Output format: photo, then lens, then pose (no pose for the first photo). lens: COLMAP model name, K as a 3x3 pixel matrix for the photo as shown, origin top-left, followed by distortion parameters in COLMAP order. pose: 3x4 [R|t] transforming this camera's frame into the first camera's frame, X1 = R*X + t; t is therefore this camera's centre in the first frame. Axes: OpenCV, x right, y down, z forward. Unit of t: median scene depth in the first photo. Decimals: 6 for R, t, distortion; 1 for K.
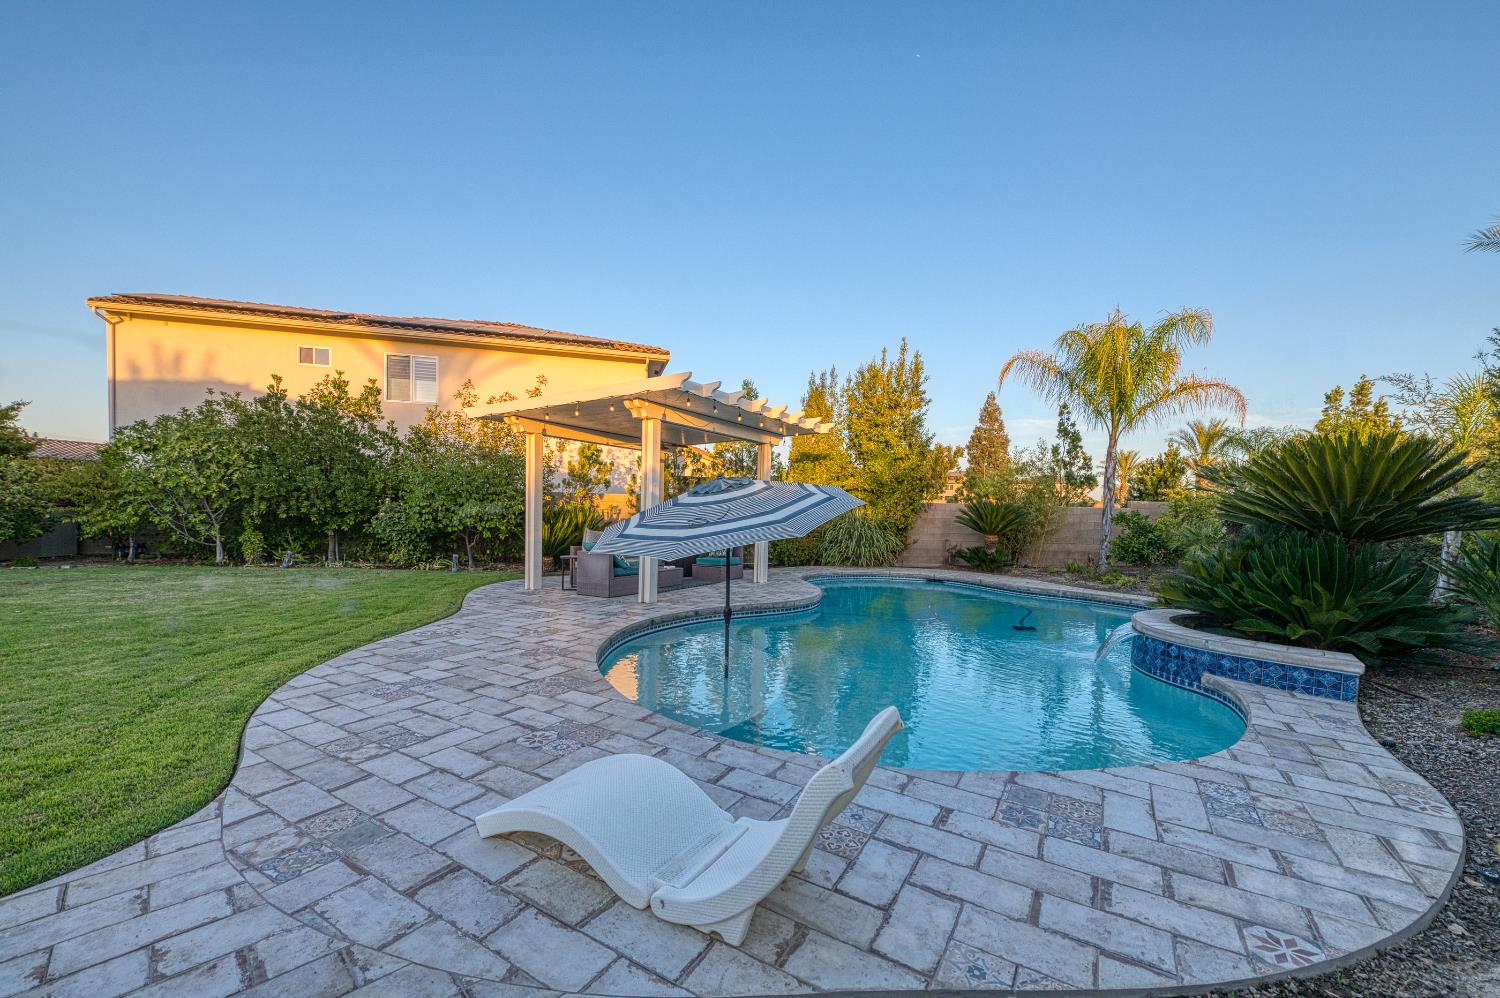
lens RADIAL K [[590.7, 0, 744.7], [0, 590.7, 533.6], [0, 0, 1]] dist [-0.017672, -0.001070]
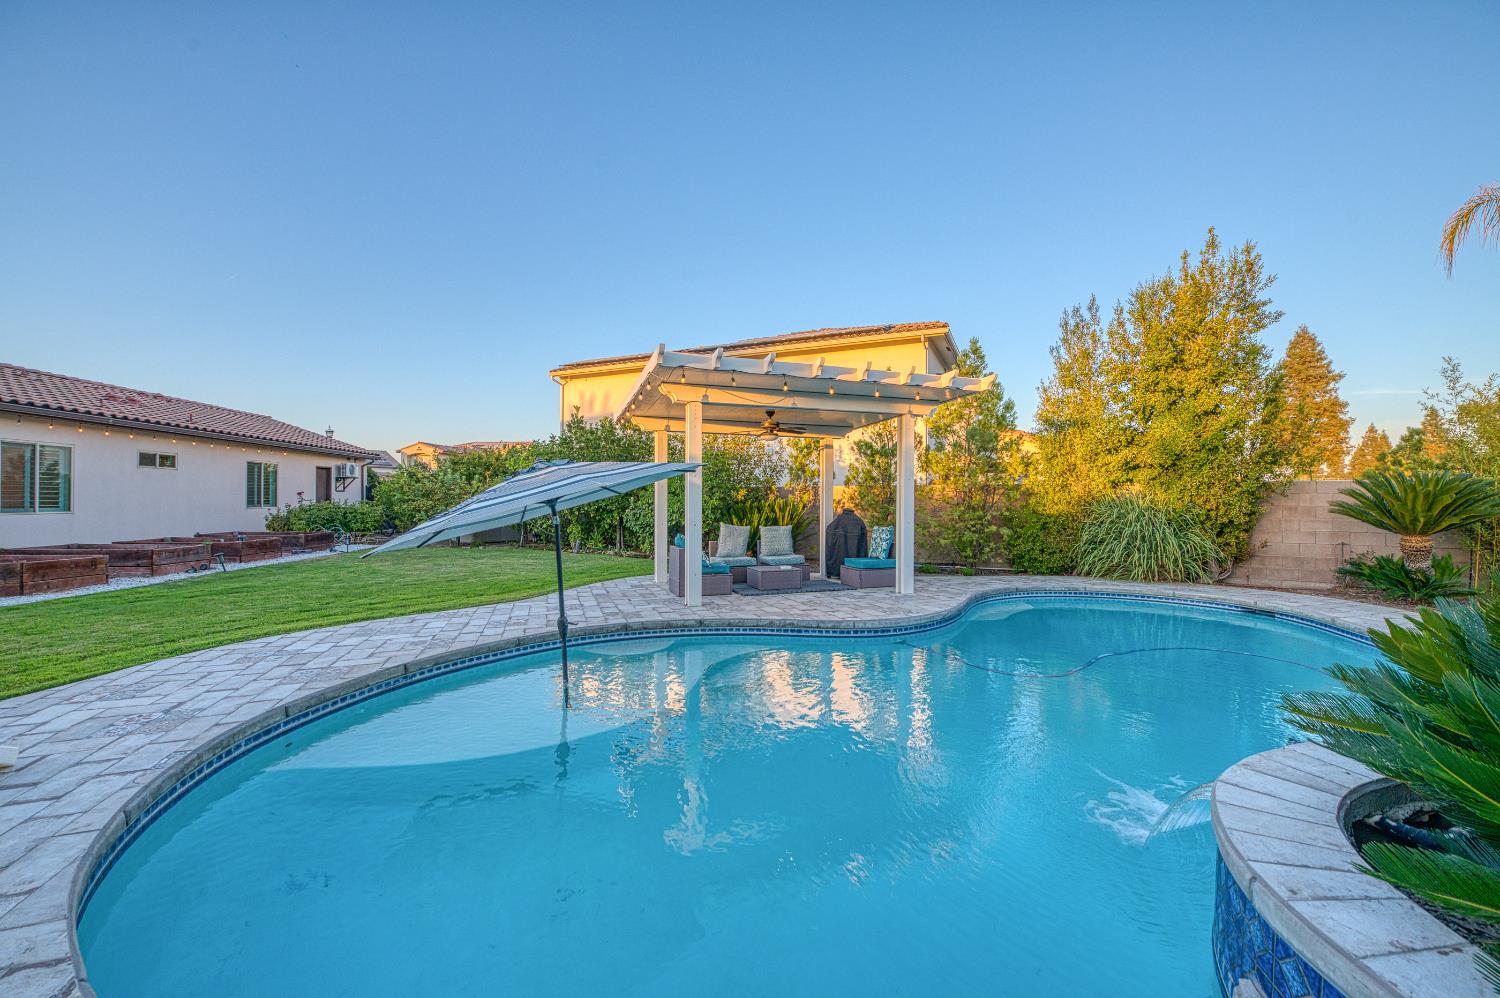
lens RADIAL K [[590.7, 0, 759.8], [0, 590.7, 496.6], [0, 0, 1]] dist [-0.017672, -0.001070]
pose [[0.775828, -0.028842, -0.630284, 0.280733], [-0.006895, 0.998507, -0.054179, -0.000379], [0.630906, 0.046379, 0.774472, 0.210948]]
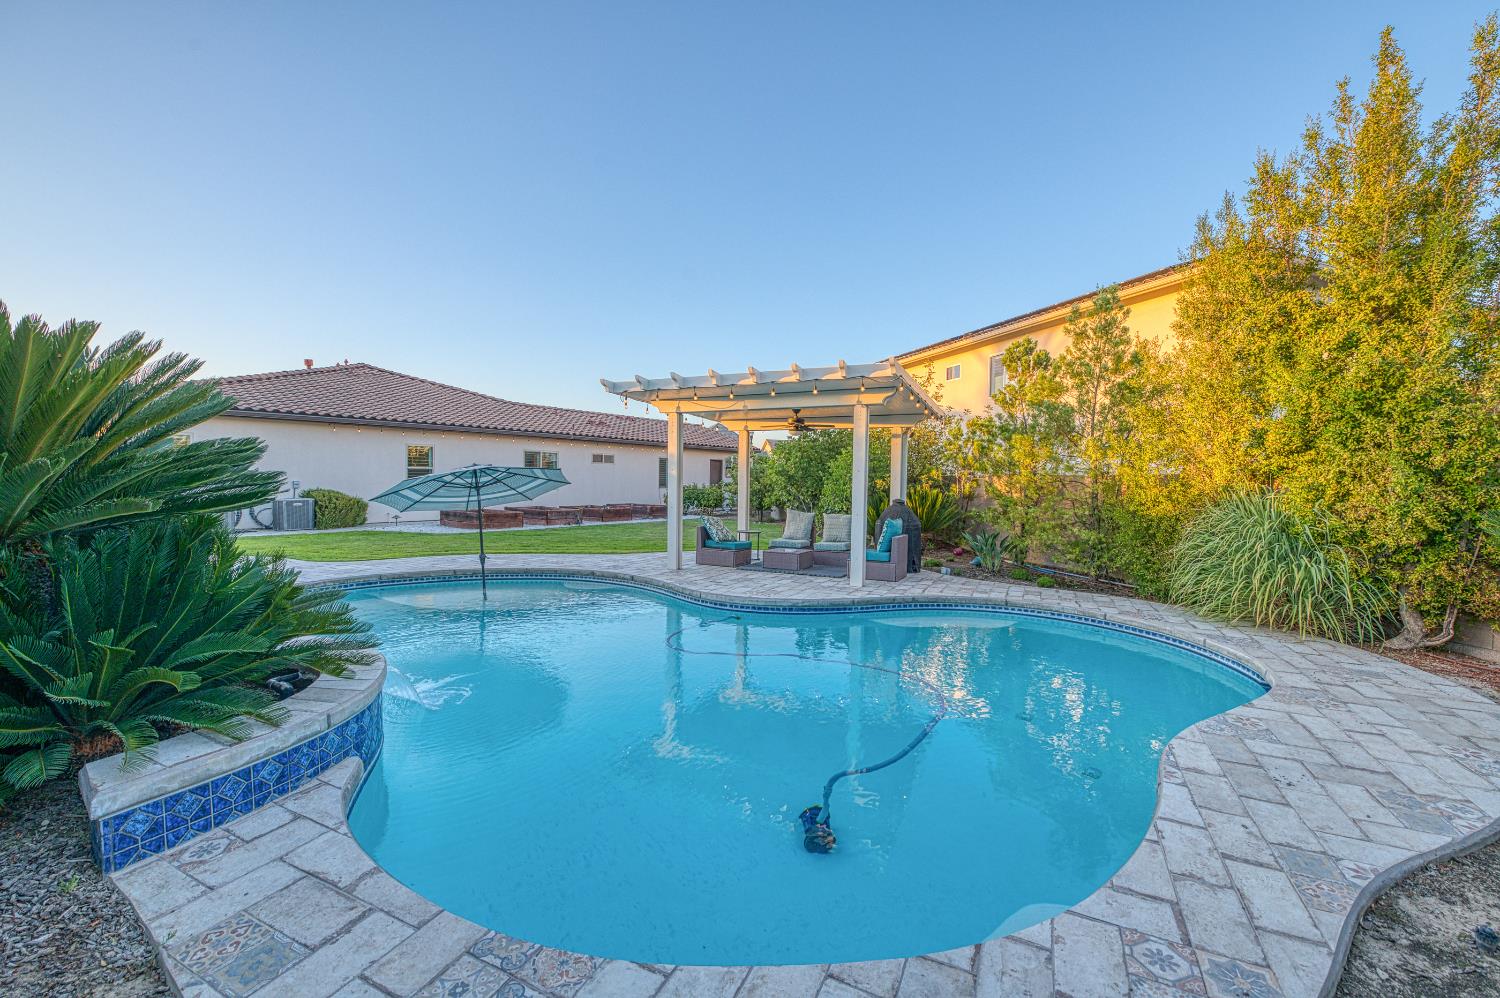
lens RADIAL K [[590.7, 0, 755.4], [0, 590.7, 496.8], [0, 0, 1]] dist [-0.017672, -0.001070]
pose [[0.107287, 0.001426, -0.994227, 0.639143], [-0.053390, 0.998564, -0.004329, -0.019851], [0.992794, 0.053546, 0.107209, 0.658999]]
